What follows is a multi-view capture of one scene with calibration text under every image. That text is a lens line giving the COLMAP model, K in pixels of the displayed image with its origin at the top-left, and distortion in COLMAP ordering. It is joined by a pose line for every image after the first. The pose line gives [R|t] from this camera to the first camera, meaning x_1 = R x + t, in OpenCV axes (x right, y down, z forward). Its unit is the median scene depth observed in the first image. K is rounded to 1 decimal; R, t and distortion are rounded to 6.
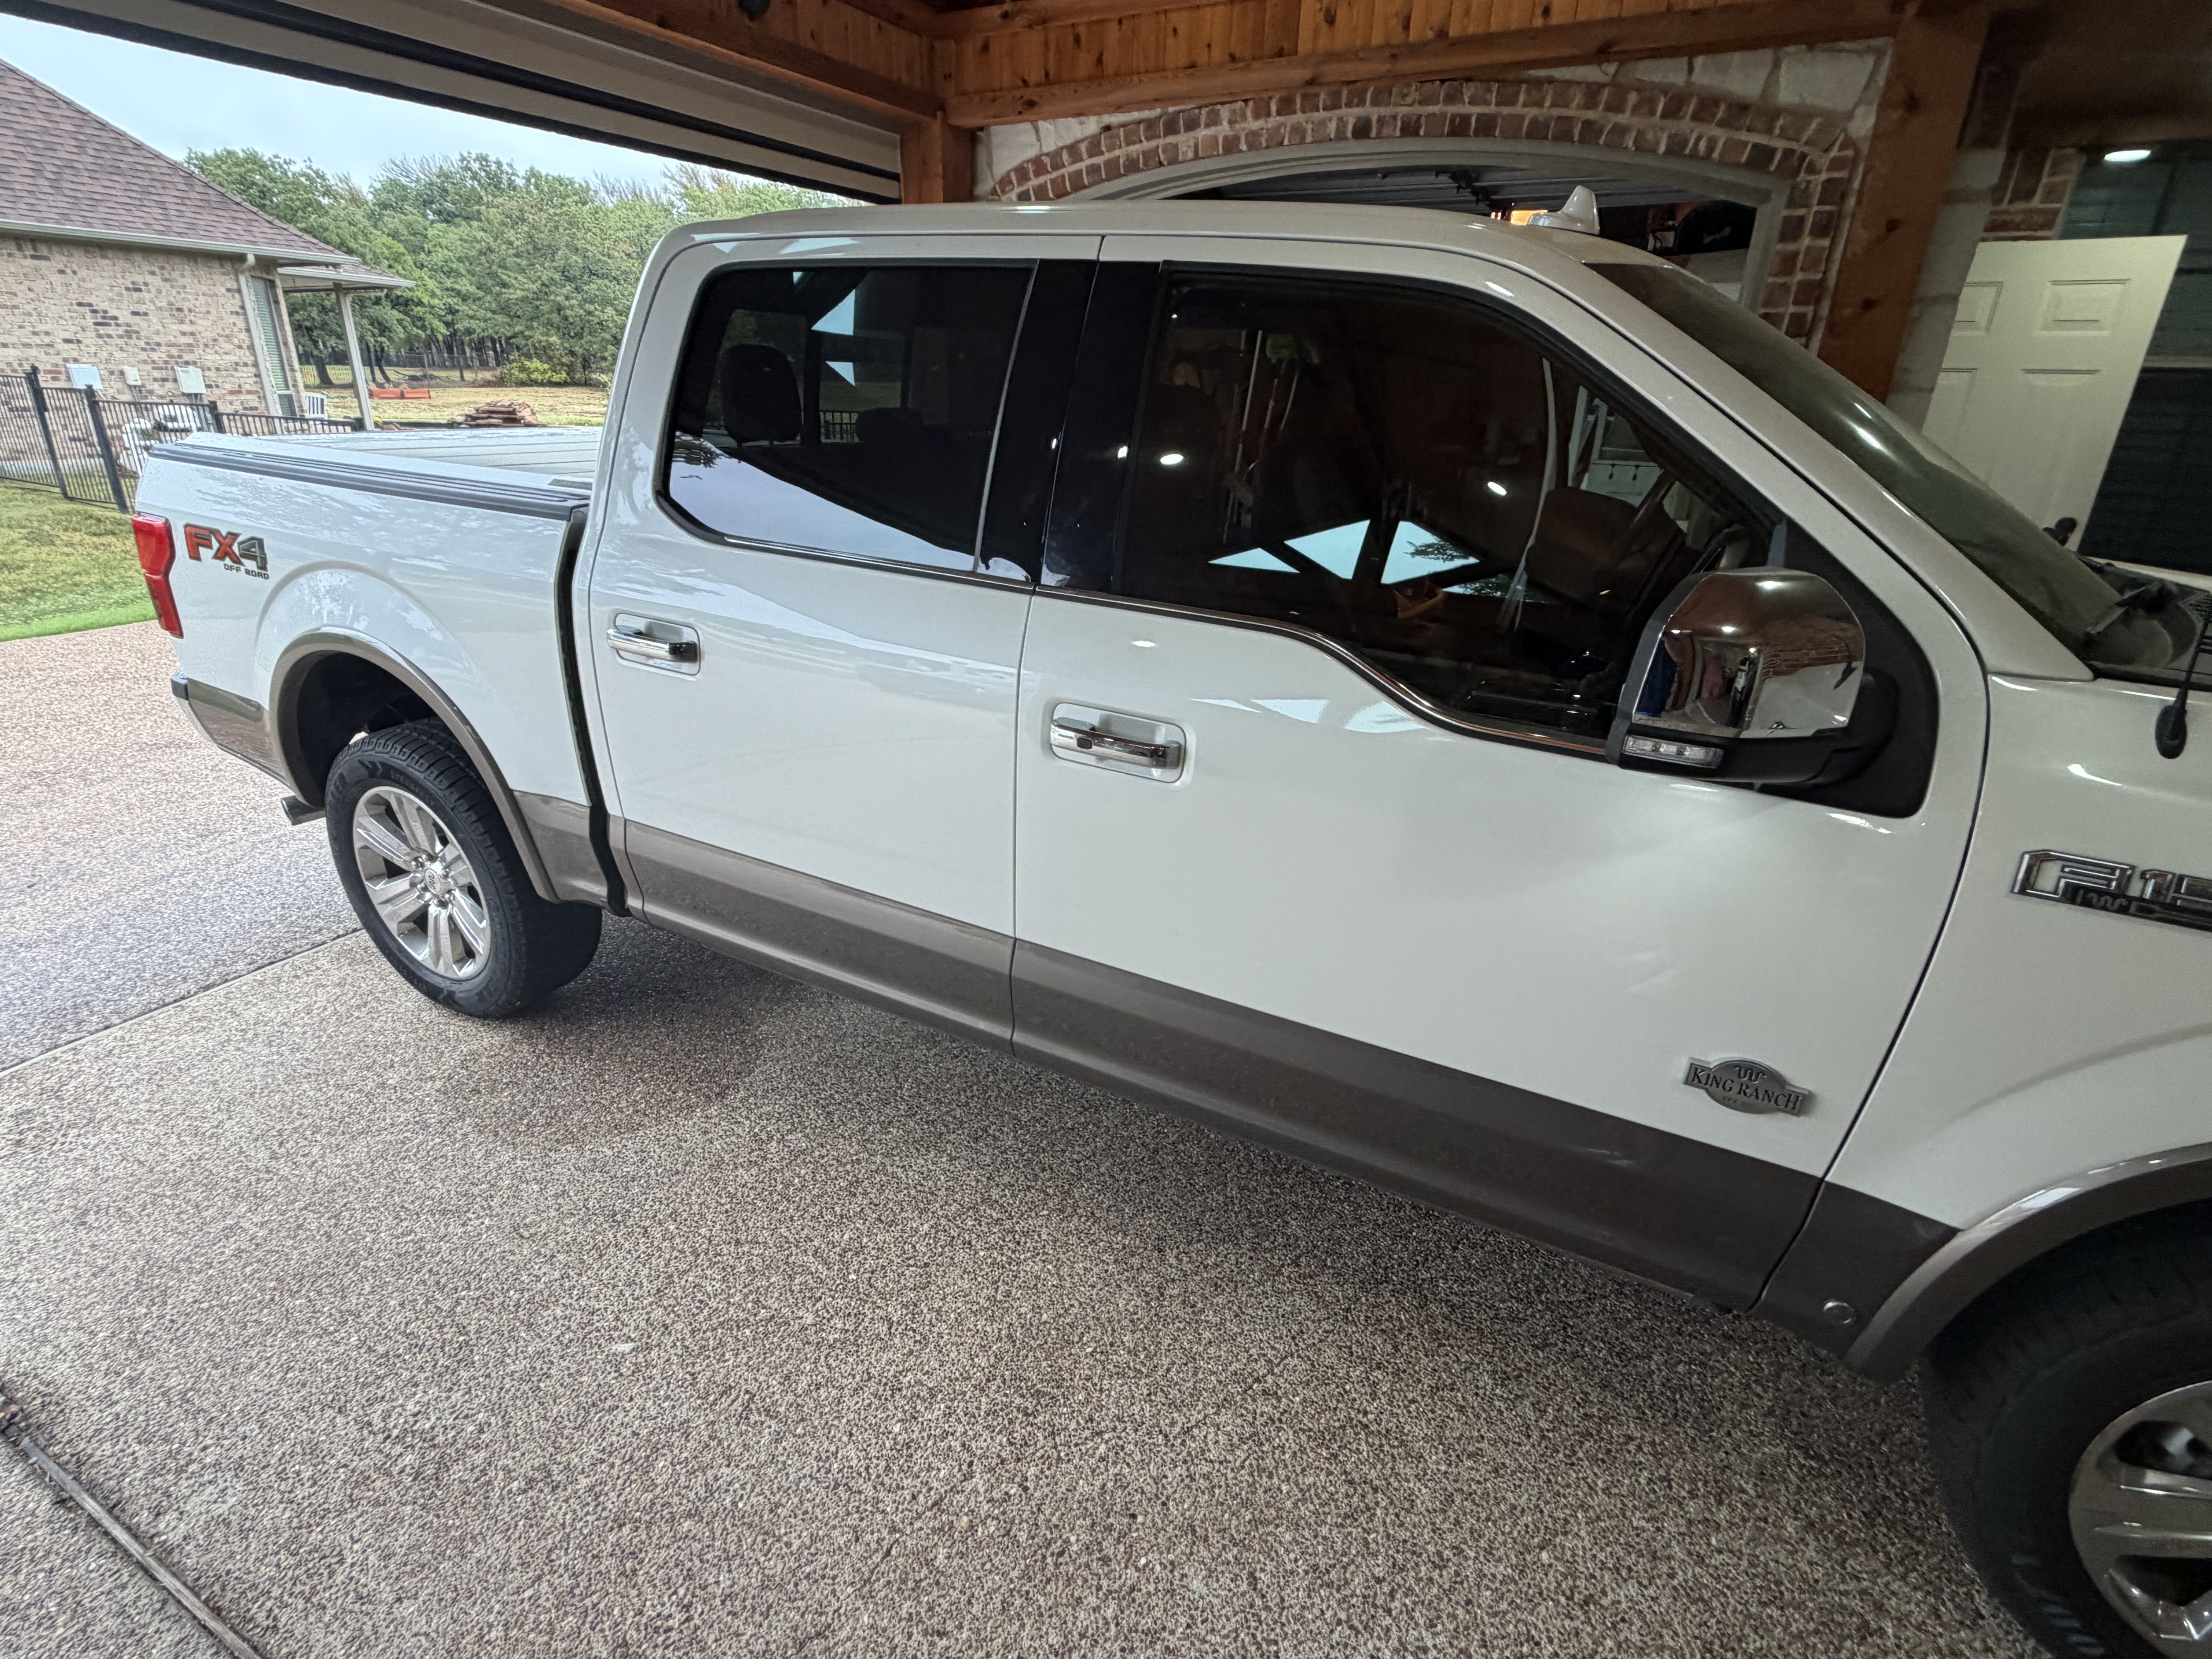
lens RADIAL K [[1090.7, 0, 1103.9], [0, 1090.7, 839.1], [0, 0, 1]] dist [-0.002027, -0.002090]
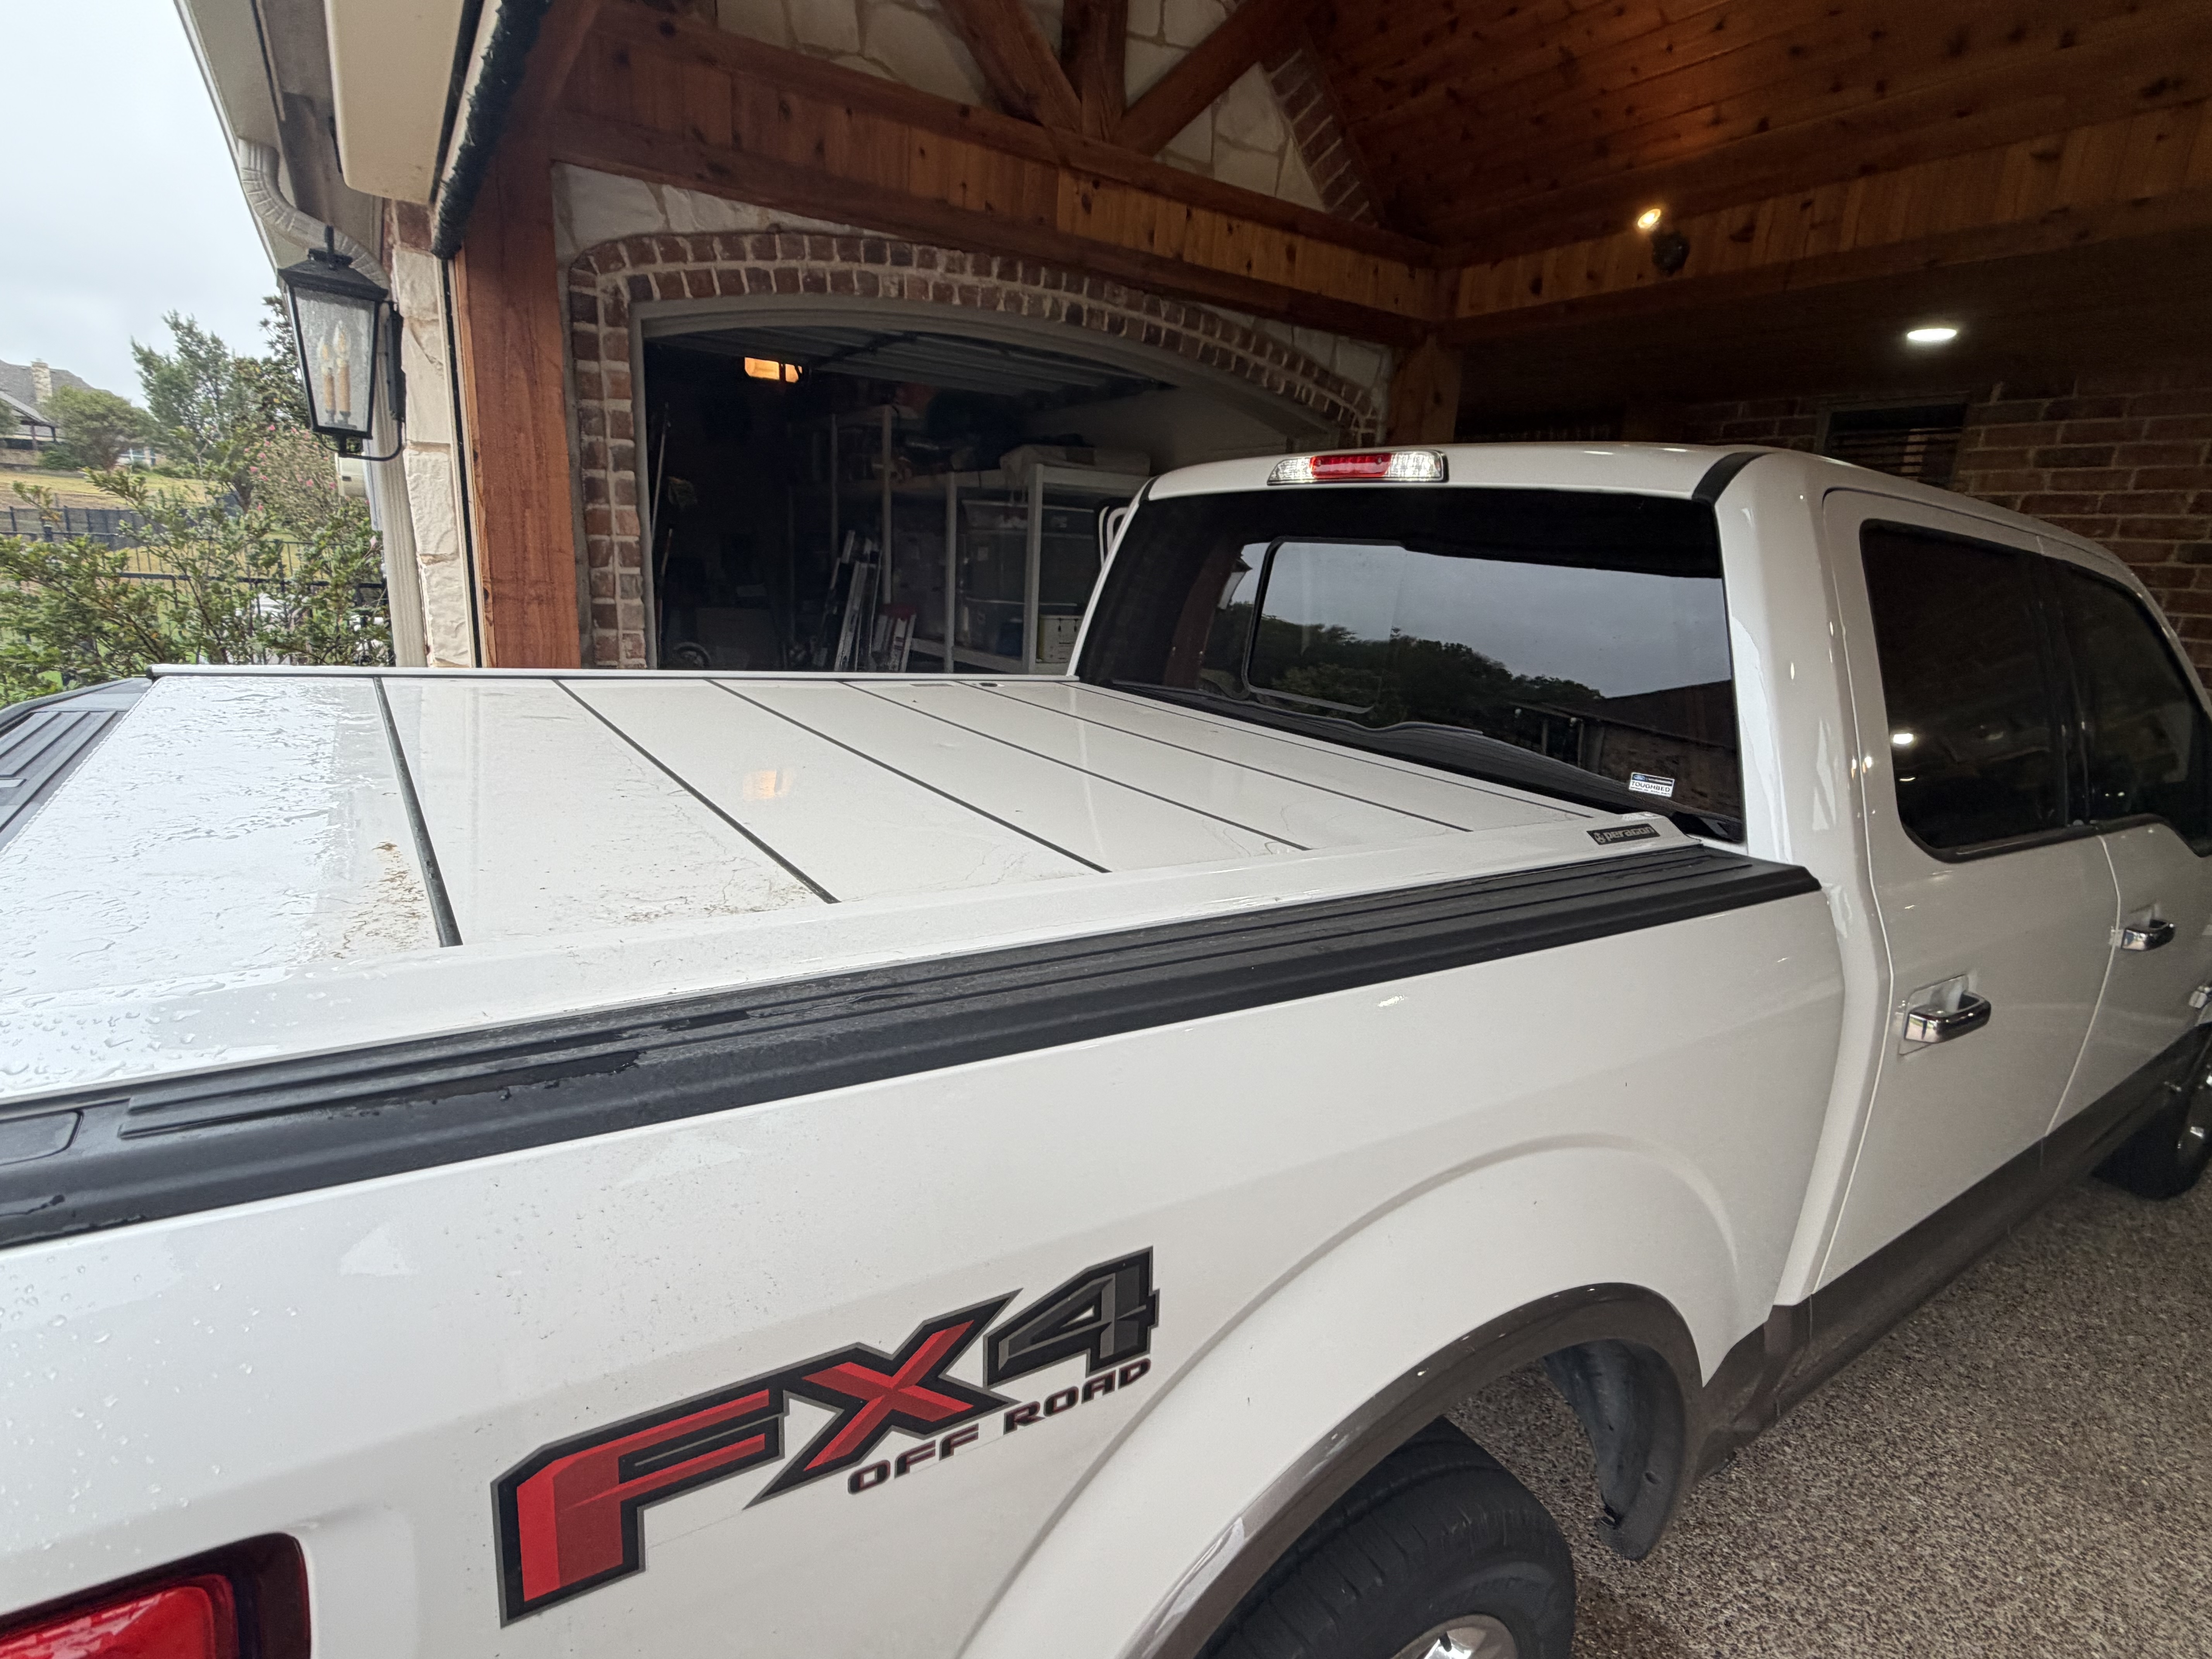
lens RADIAL K [[1090.7, 0, 1103.9], [0, 1090.7, 839.1], [0, 0, 1]] dist [-0.002027, -0.002090]
pose [[0.464124, -0.217412, 0.858674, -0.699975], [0.295419, 0.951899, 0.081338, -0.277786], [-0.835055, 0.215917, 0.506027, 0.588185]]
